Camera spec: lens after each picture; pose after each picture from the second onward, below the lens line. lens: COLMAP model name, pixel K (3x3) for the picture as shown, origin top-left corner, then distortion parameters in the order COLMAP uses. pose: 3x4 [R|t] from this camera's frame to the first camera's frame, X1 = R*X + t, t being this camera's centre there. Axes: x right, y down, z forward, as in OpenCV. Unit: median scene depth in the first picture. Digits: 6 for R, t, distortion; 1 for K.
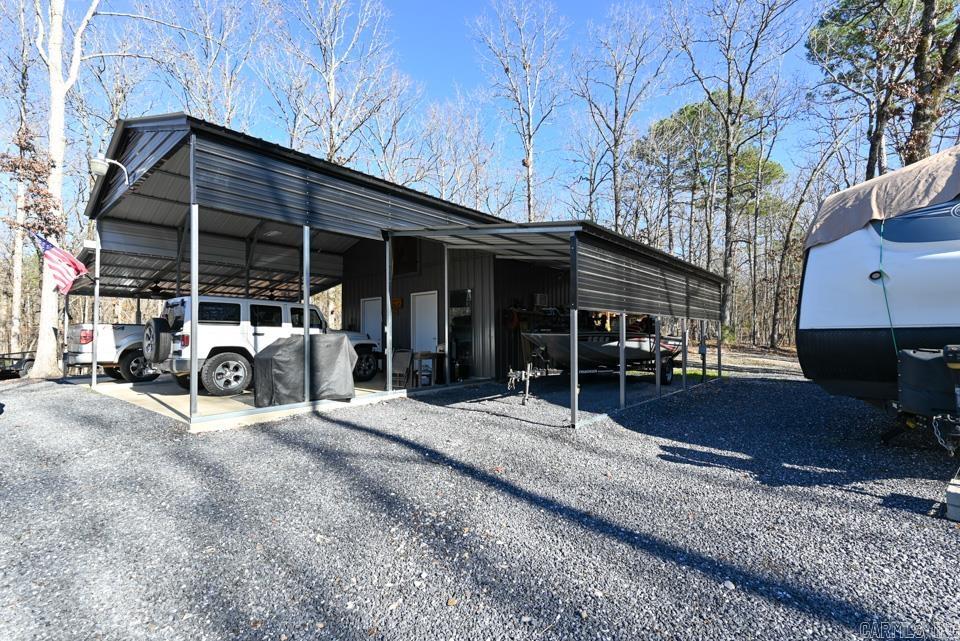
lens RADIAL K [[444.5, 0, 479.3], [0, 444.5, 320.2], [0, 0, 1]] dist [0.007935, -0.000107]
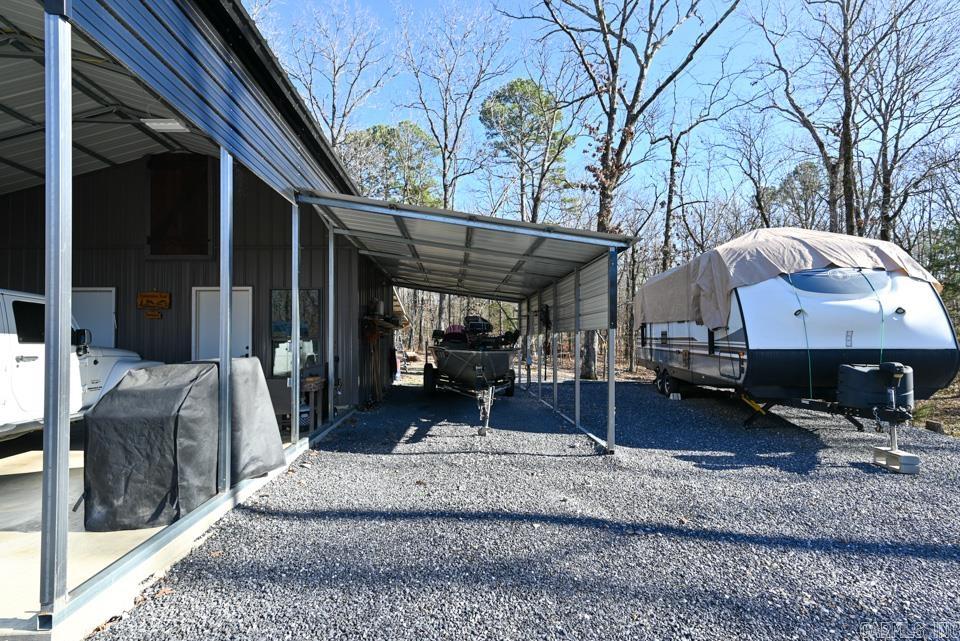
lens RADIAL K [[444.5, 0, 476.1], [0, 444.5, 331.1], [0, 0, 1]] dist [0.007935, -0.000107]
pose [[0.725029, 0.015285, 0.688549, -0.747782], [-0.023590, 0.999718, 0.002647, -0.017165], [-0.688314, -0.018162, 0.725185, 0.589107]]
